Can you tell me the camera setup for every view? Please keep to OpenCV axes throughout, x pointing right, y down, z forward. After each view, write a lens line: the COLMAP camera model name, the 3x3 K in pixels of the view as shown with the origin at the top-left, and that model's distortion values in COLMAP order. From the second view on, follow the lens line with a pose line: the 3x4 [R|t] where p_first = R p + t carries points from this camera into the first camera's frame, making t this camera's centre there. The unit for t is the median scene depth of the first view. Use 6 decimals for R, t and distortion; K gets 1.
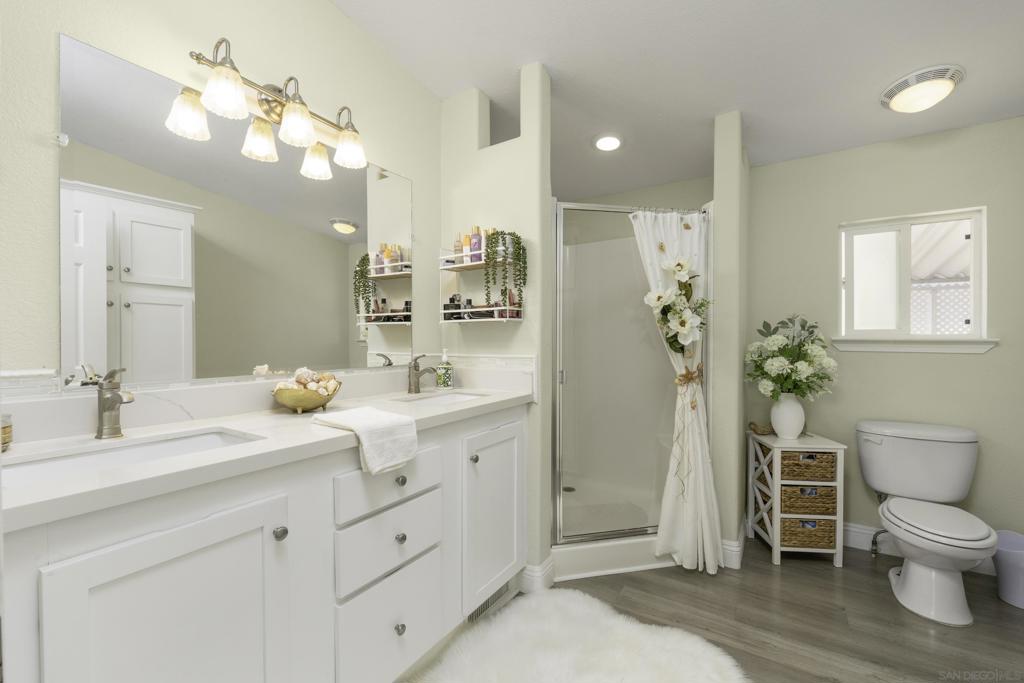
lens RADIAL K [[430.5, 0, 509.3], [0, 430.5, 342.0], [0, 0, 1]] dist [-0.009139, 0.000783]
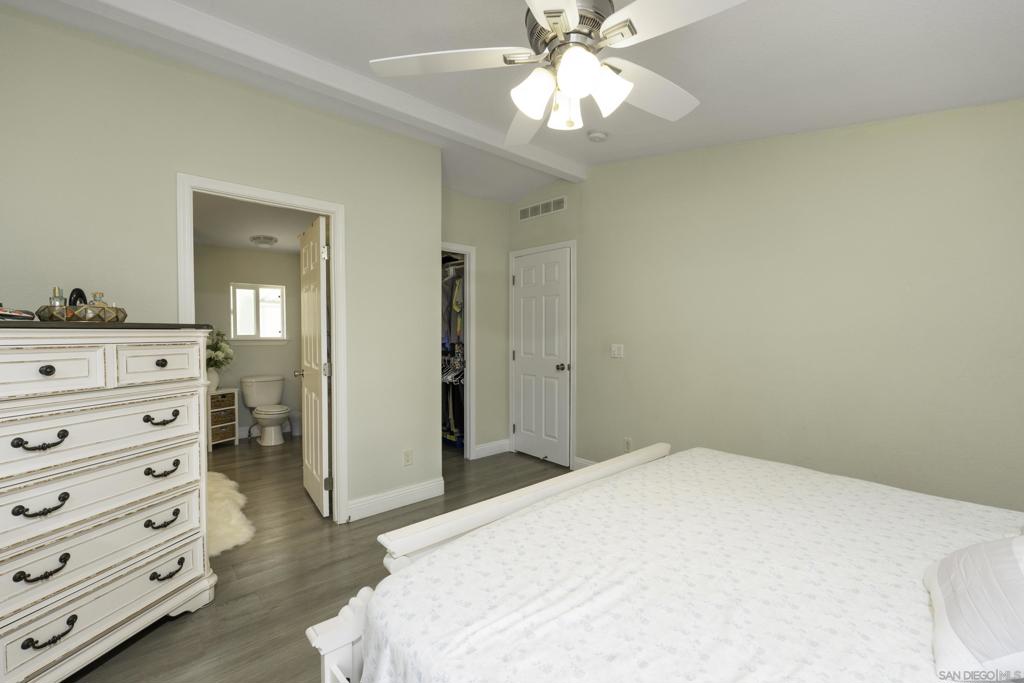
lens RADIAL K [[430.5, 0, 513.3], [0, 430.5, 344.0], [0, 0, 1]] dist [-0.009139, 0.000783]
pose [[0.237533, -0.028895, 0.970950, -0.998699], [0.004826, 0.999580, 0.028566, -0.042273], [-0.971368, -0.002100, 0.237572, -0.883530]]
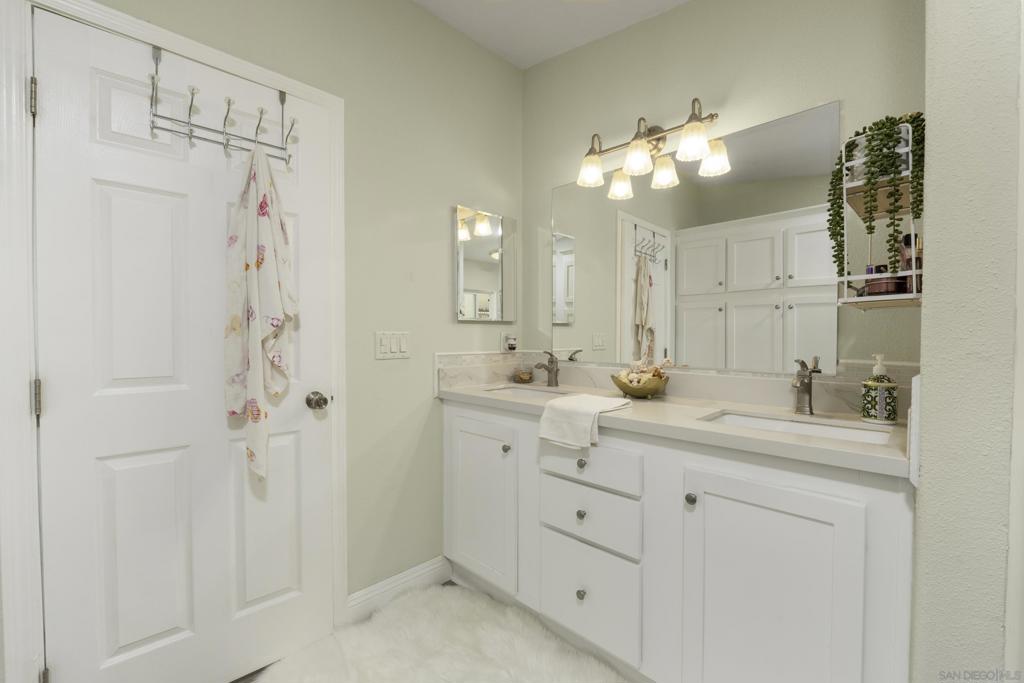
lens RADIAL K [[430.5, 0, 514.3], [0, 430.5, 340.0], [0, 0, 1]] dist [-0.009139, 0.000783]
pose [[-0.218241, 0.011428, -0.975828, 0.495496], [-0.005901, 0.999898, 0.013030, -0.007229], [0.975877, 0.008602, -0.218151, 0.604048]]
